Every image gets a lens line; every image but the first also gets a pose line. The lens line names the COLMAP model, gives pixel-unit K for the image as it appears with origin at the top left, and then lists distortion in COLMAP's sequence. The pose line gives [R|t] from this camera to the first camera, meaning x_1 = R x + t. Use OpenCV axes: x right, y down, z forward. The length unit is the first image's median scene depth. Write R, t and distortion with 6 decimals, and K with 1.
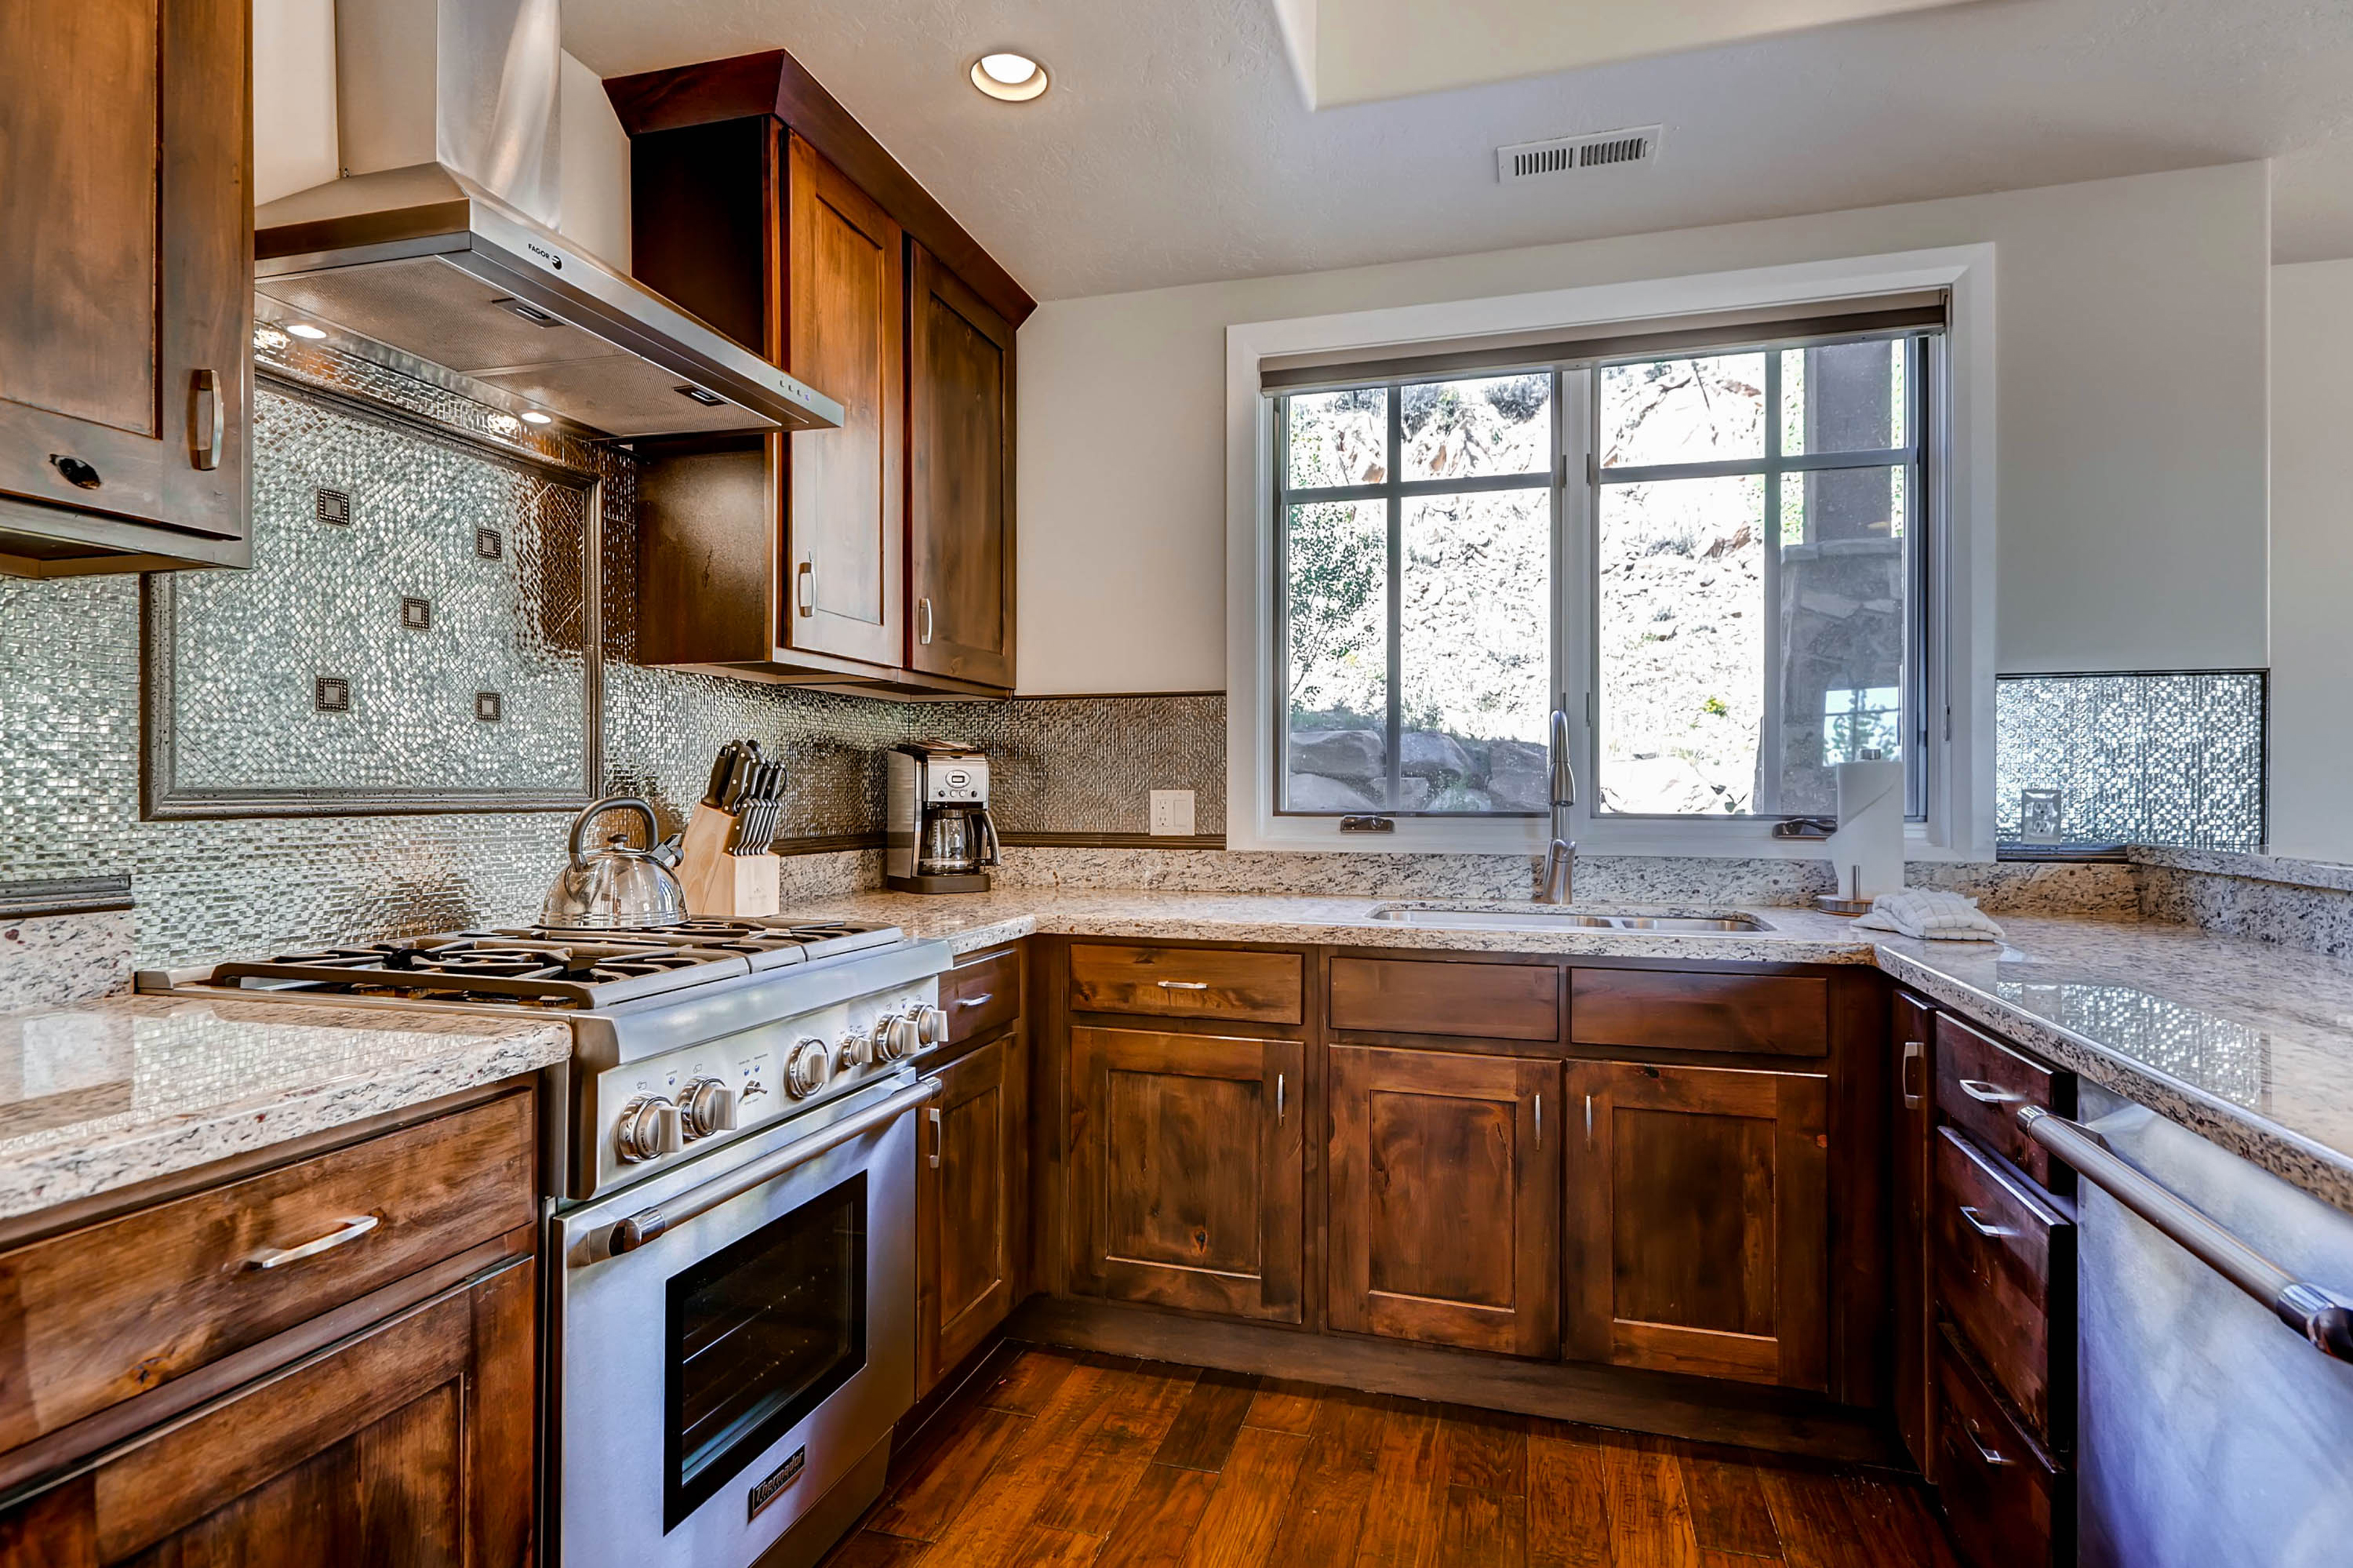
lens RADIAL K [[1230.1, 0, 1183.1], [0, 1230.1, 794.6], [0, 0, 1]] dist [0.003742, 0.000516]
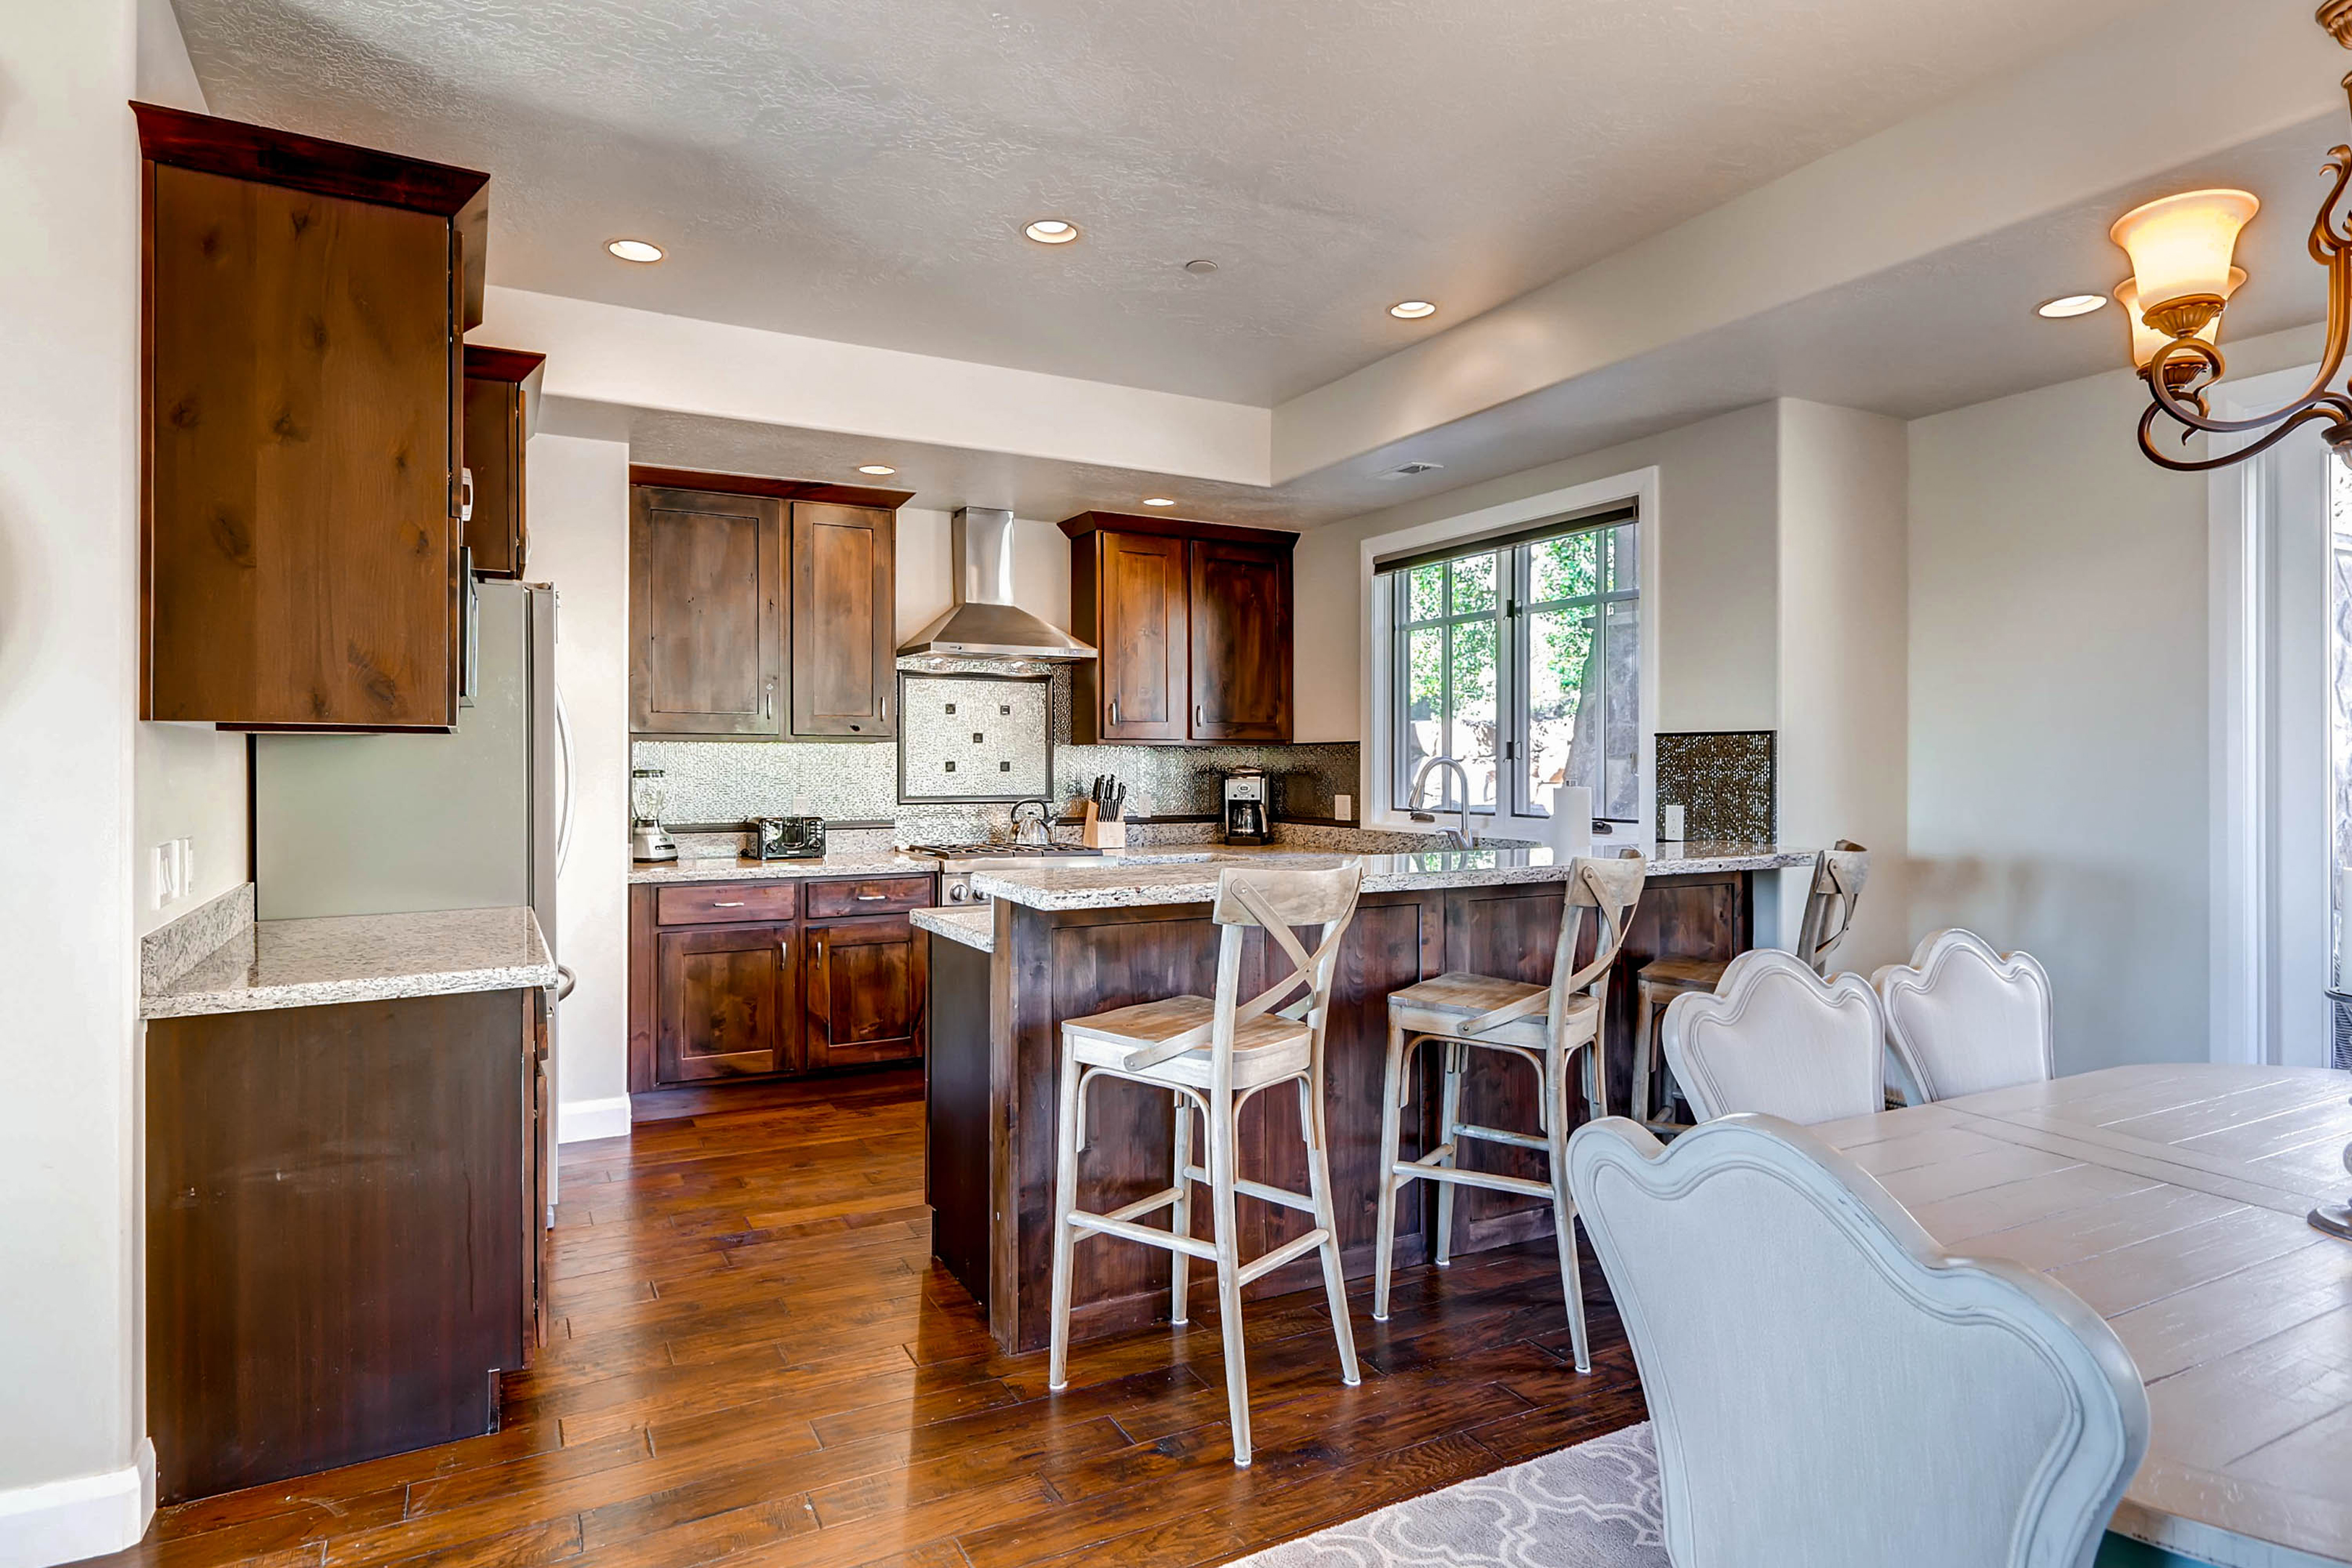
lens RADIAL K [[1307.2, 0, 1175.5], [0, 1307.2, 775.2], [0, 0, 1]] dist [-0.000337, -0.000008]
pose [[0.700117, 0.002226, -0.714024, 1.426577], [-0.001738, 0.999997, 0.001414, -0.042514], [0.714026, 0.000250, 0.700119, -0.643378]]
